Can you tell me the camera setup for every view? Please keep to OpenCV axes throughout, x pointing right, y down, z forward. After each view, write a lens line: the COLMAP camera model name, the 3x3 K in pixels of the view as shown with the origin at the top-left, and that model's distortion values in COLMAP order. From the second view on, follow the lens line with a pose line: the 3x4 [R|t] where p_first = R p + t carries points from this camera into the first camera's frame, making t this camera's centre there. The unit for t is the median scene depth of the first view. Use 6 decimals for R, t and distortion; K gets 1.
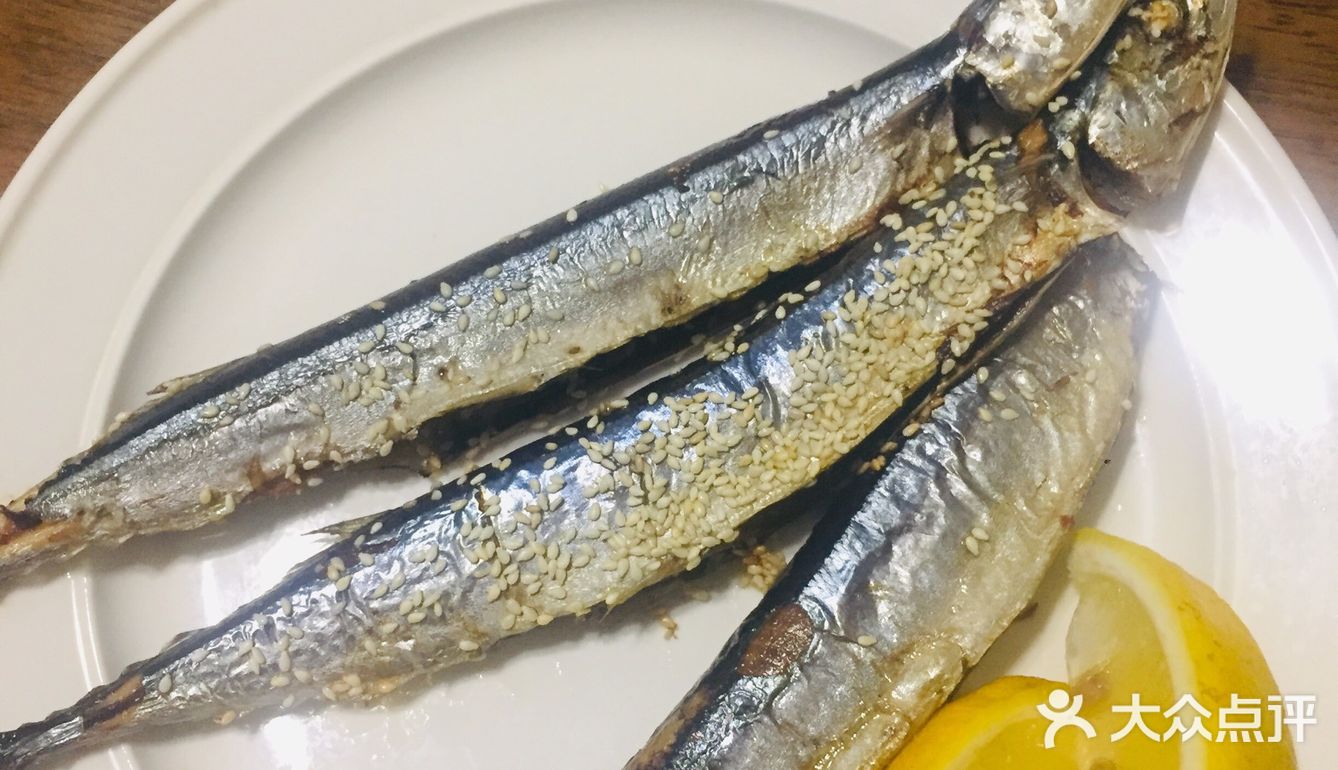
lens RADIAL K [[1643.3, 0, 650.1], [0, 1643.3, 388.0], [0, 0, 1]] dist [0.025541, 0.092155]
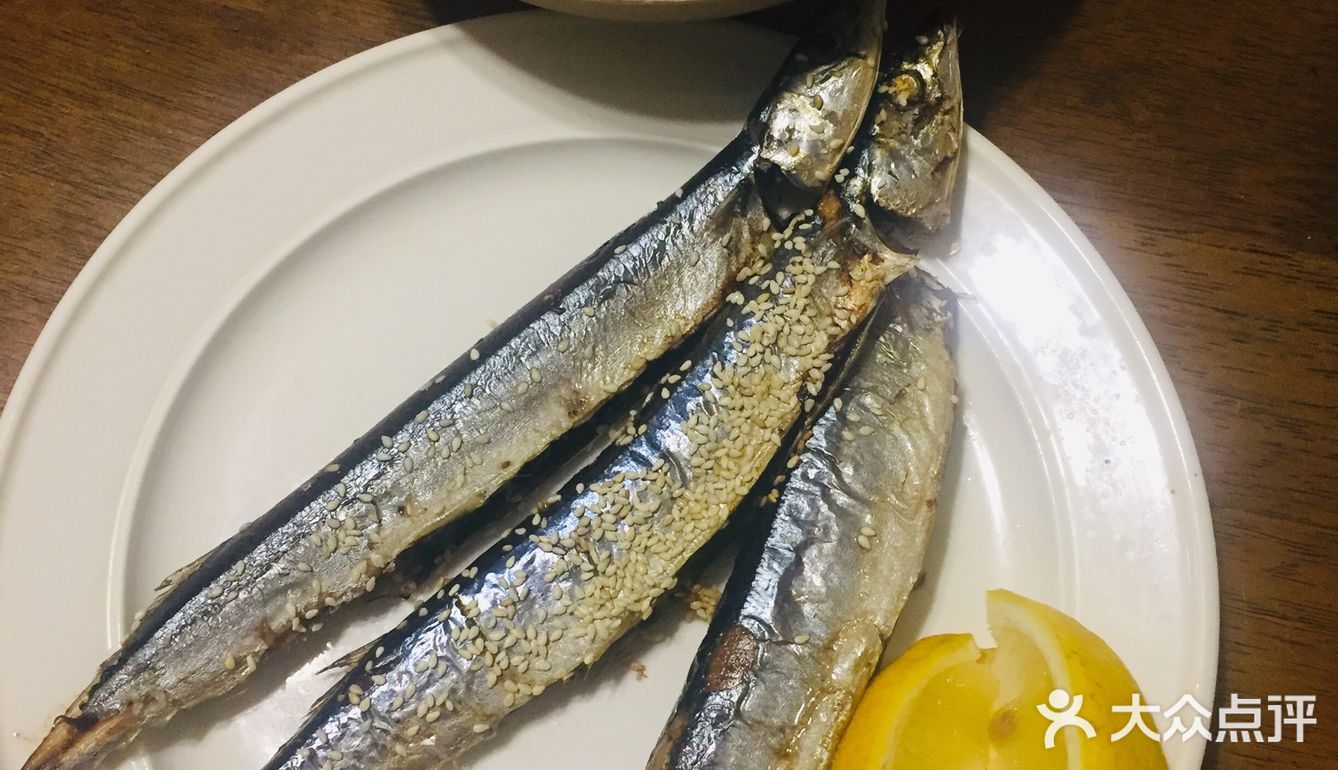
lens RADIAL K [[1643.3, 0, 650.1], [0, 1643.3, 388.0], [0, 0, 1]] dist [0.025541, 0.092155]
pose [[0.966003, -0.240106, 0.095855, -0.047114], [0.241968, 0.970250, -0.008128, -0.043057], [-0.091051, 0.031045, 0.995362, -0.205738]]
